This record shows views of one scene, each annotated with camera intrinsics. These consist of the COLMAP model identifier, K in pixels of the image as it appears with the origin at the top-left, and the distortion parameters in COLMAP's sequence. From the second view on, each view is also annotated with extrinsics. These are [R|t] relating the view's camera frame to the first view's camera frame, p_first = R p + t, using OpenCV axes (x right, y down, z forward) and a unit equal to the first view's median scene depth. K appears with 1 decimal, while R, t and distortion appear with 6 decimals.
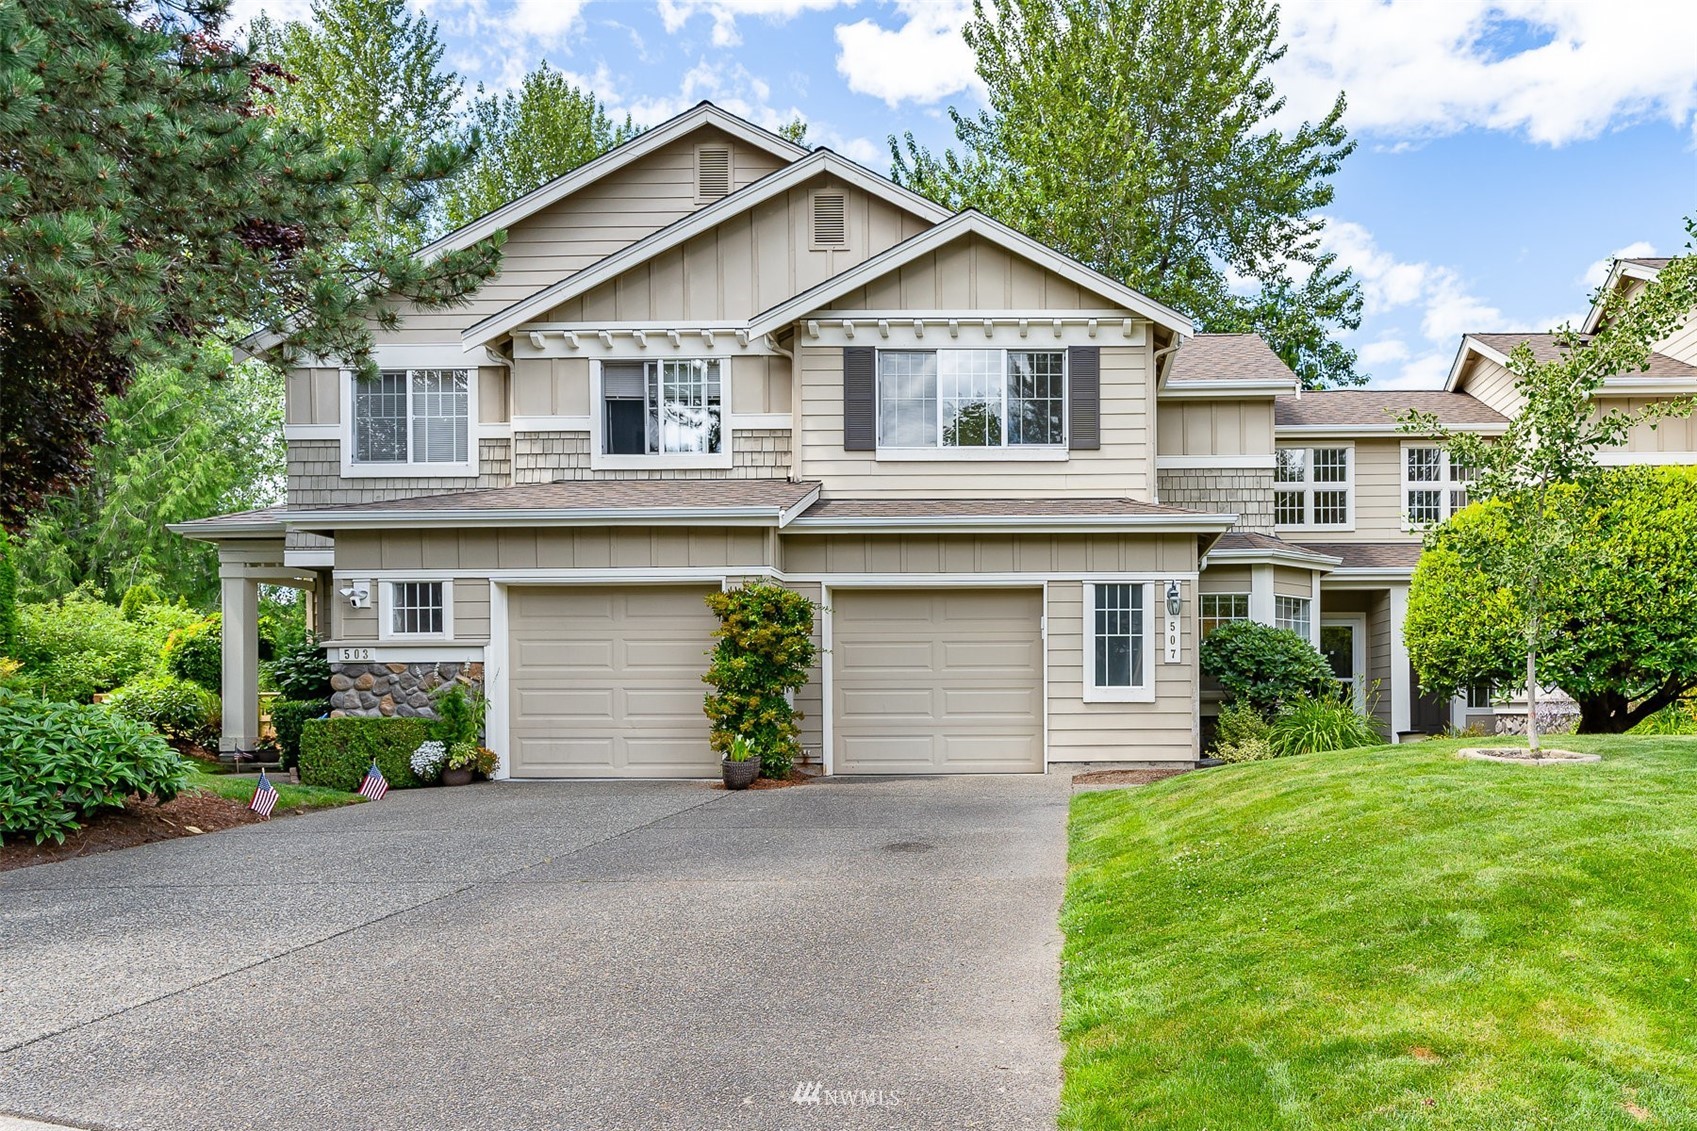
lens RADIAL K [[1328.0, 0, 848.9], [0, 1328.0, 541.9], [0, 0, 1]] dist [0.004996, 0.002921]
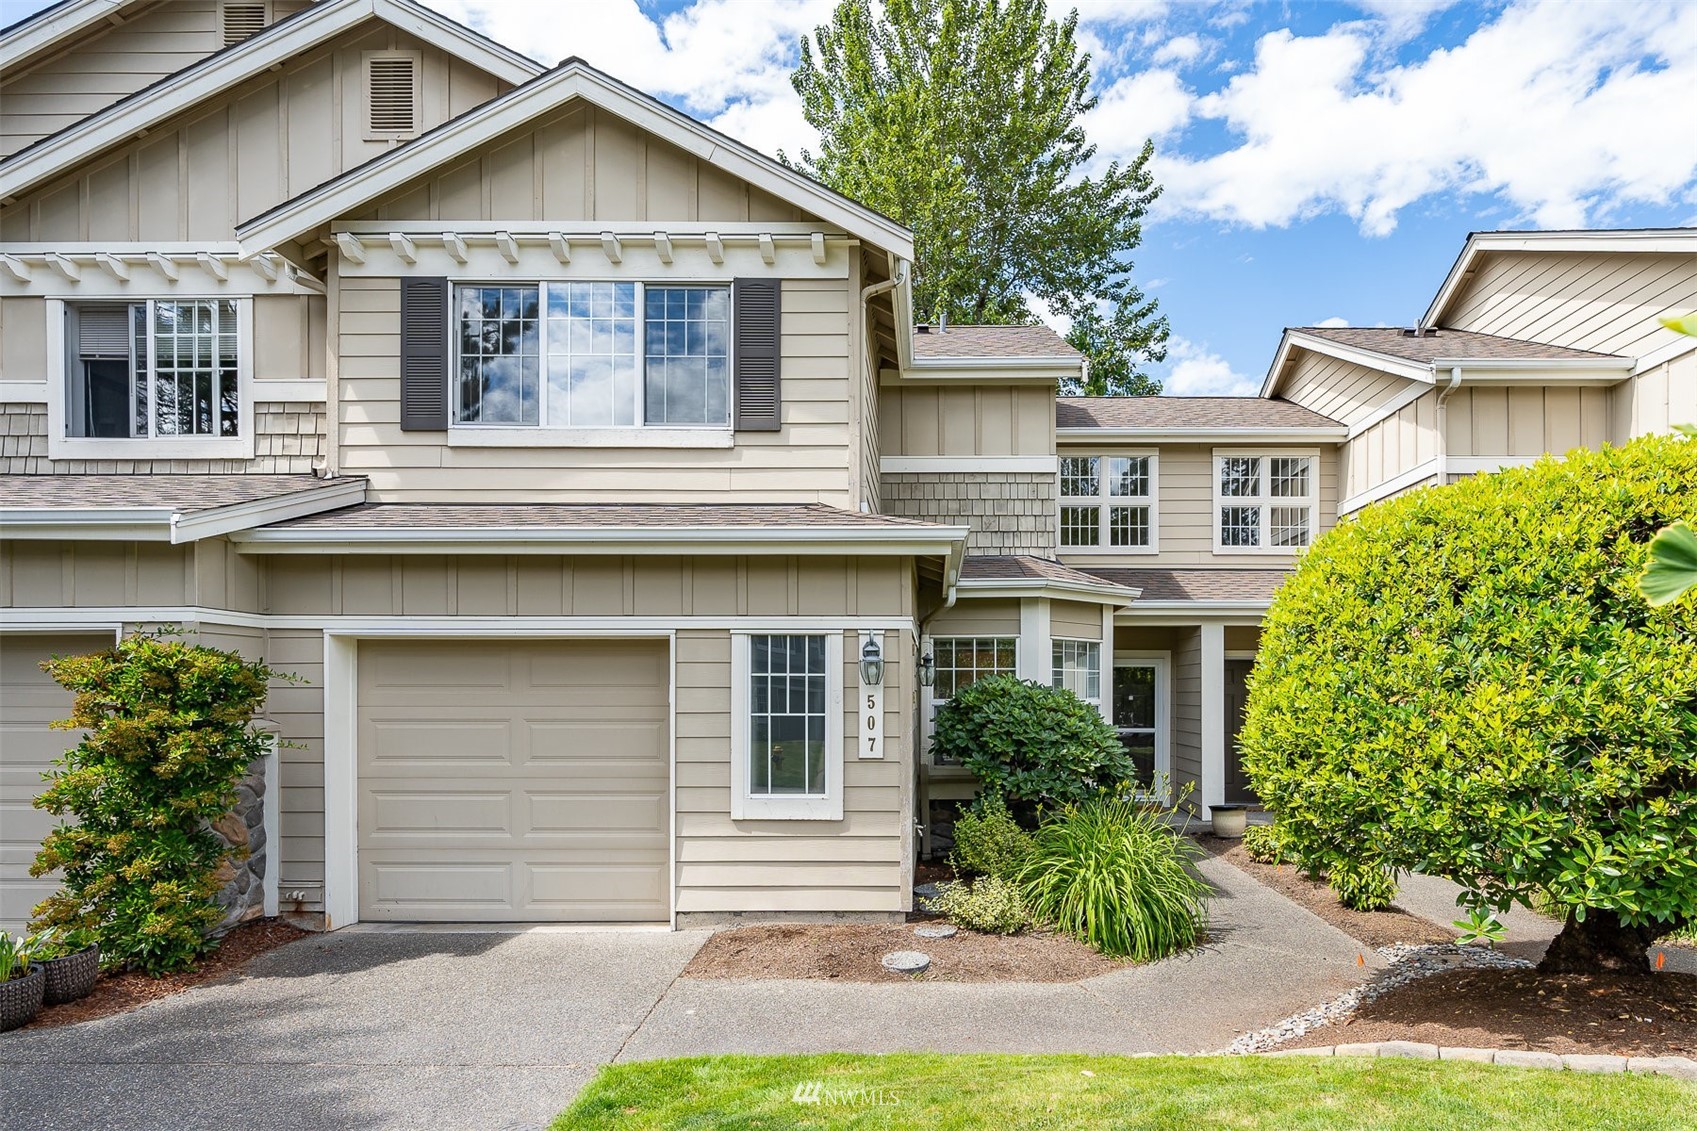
lens RADIAL K [[789.3, 0, 861.1], [0, 789.3, 558.0], [0, 0, 1]] dist [-0.003257, 0.000078]
pose [[0.999985, 0.005514, -0.000416, 0.227818], [-0.005515, 0.999984, -0.001289, -0.005003], [0.000409, 0.001292, 0.999999, 0.591490]]
